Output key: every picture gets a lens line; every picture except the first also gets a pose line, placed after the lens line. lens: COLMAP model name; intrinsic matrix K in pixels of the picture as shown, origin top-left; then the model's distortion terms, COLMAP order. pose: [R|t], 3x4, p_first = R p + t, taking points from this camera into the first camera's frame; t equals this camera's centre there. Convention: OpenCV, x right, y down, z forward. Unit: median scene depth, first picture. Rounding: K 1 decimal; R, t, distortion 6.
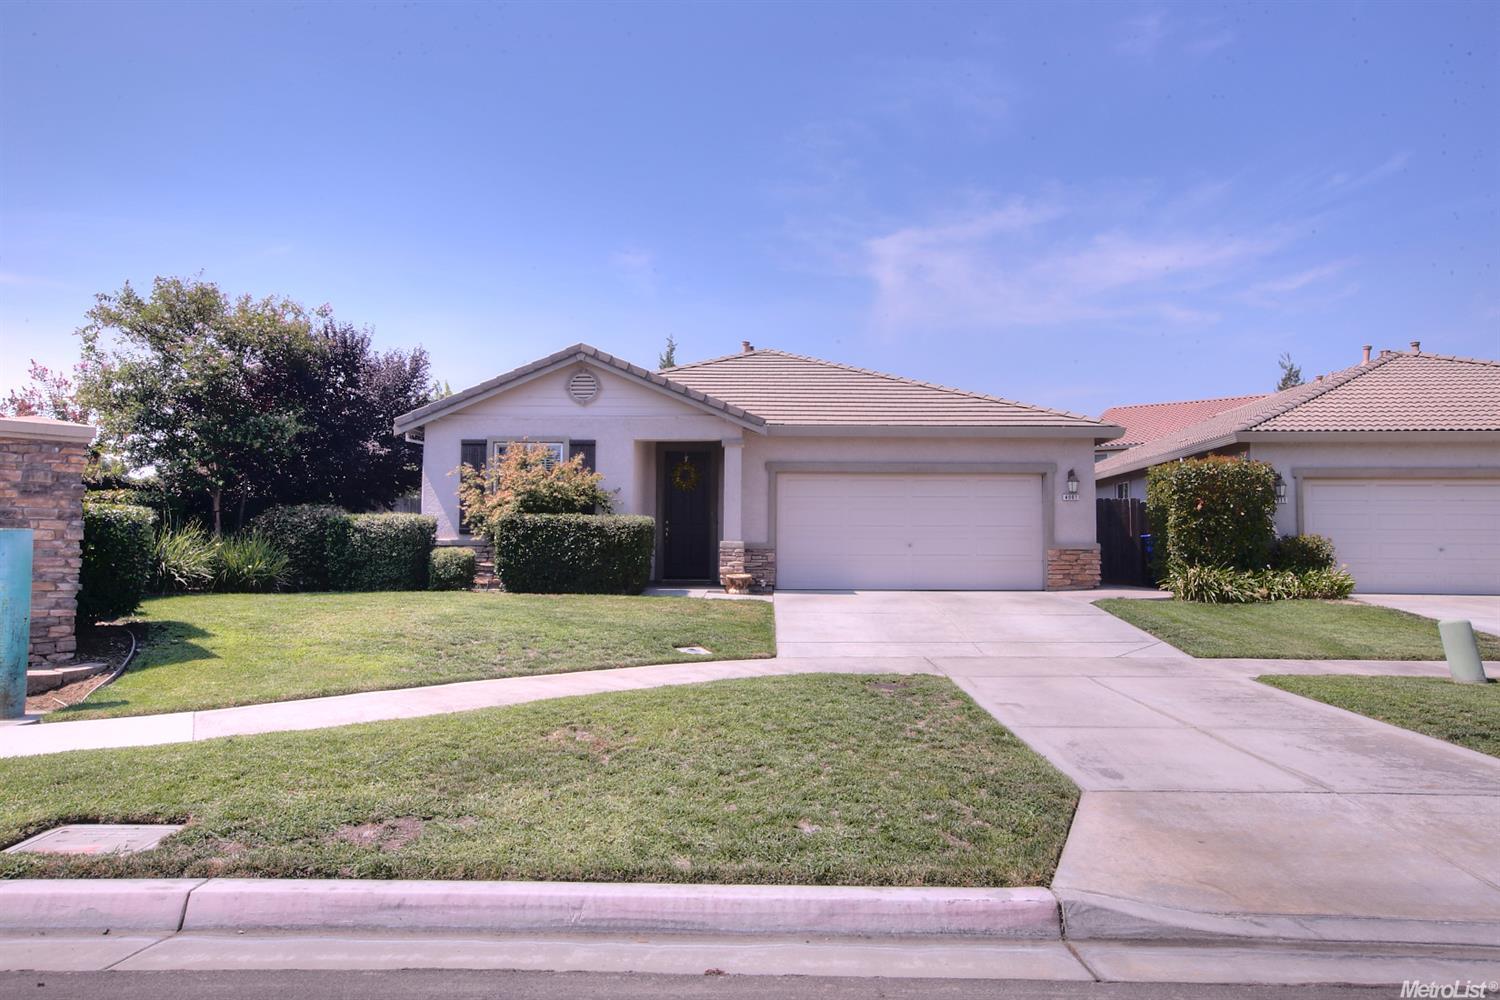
lens RADIAL K [[992.4, 0, 745.4], [0, 992.4, 508.5], [0, 0, 1]] dist [-0.030833, 0.054362]
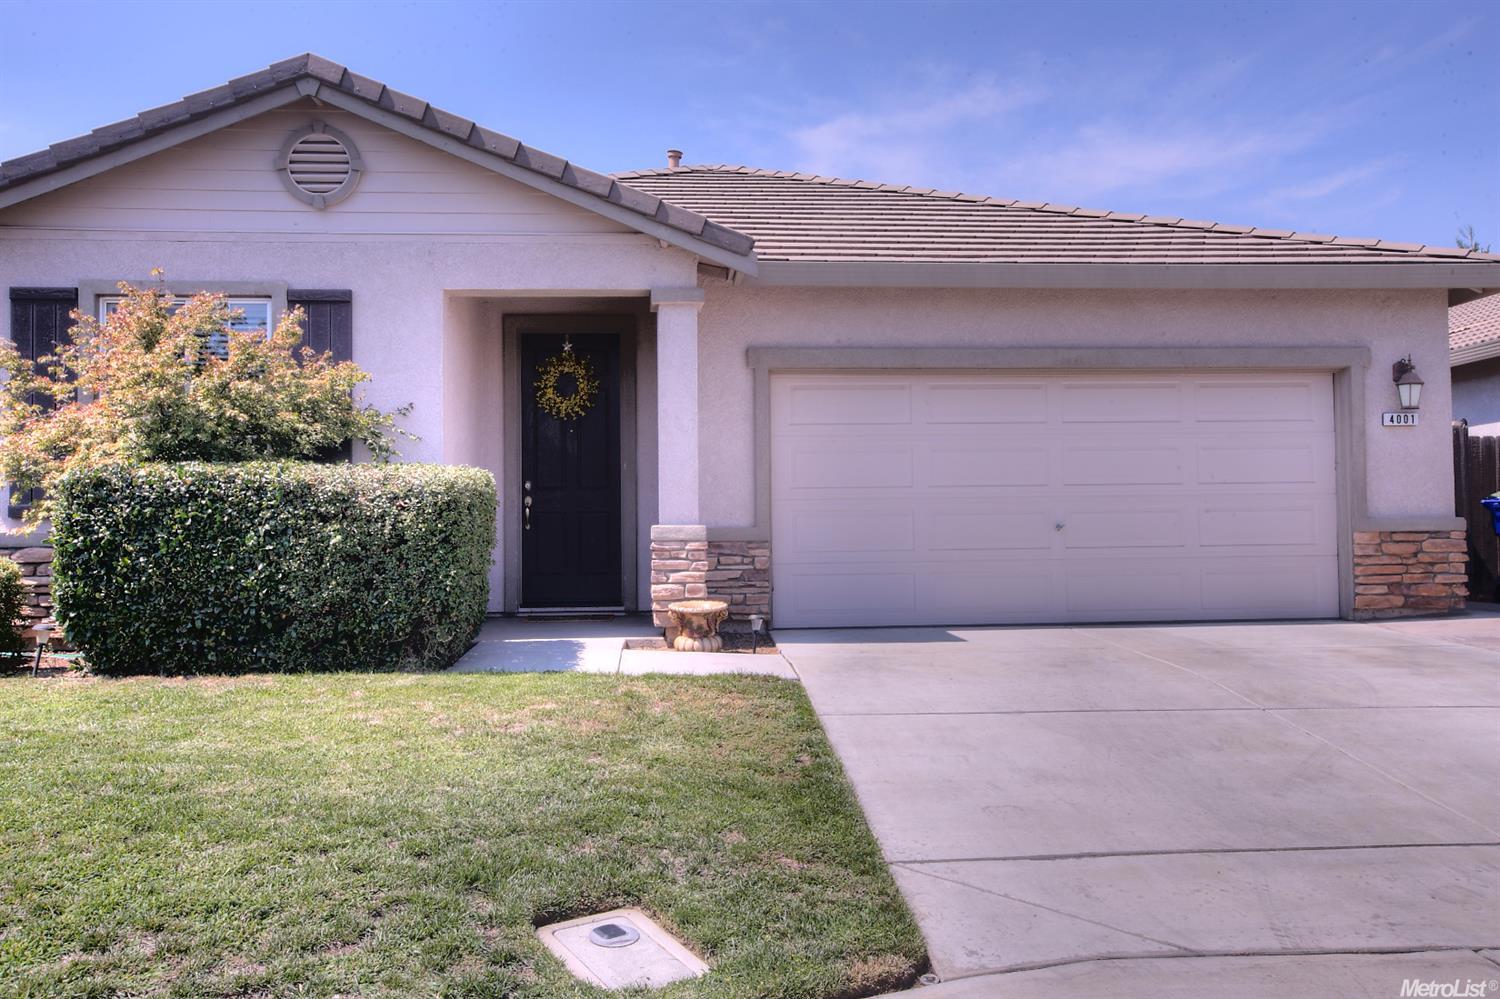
lens RADIAL K [[1233.7, 0, 747.8], [0, 1233.7, 491.8], [0, 0, 1]] dist [0.015055, 0.016918]
pose [[0.996152, -0.014149, 0.086493, -0.029752], [0.013200, 0.999846, 0.011534, 0.012650], [-0.086642, -0.010348, 0.996186, 0.461444]]
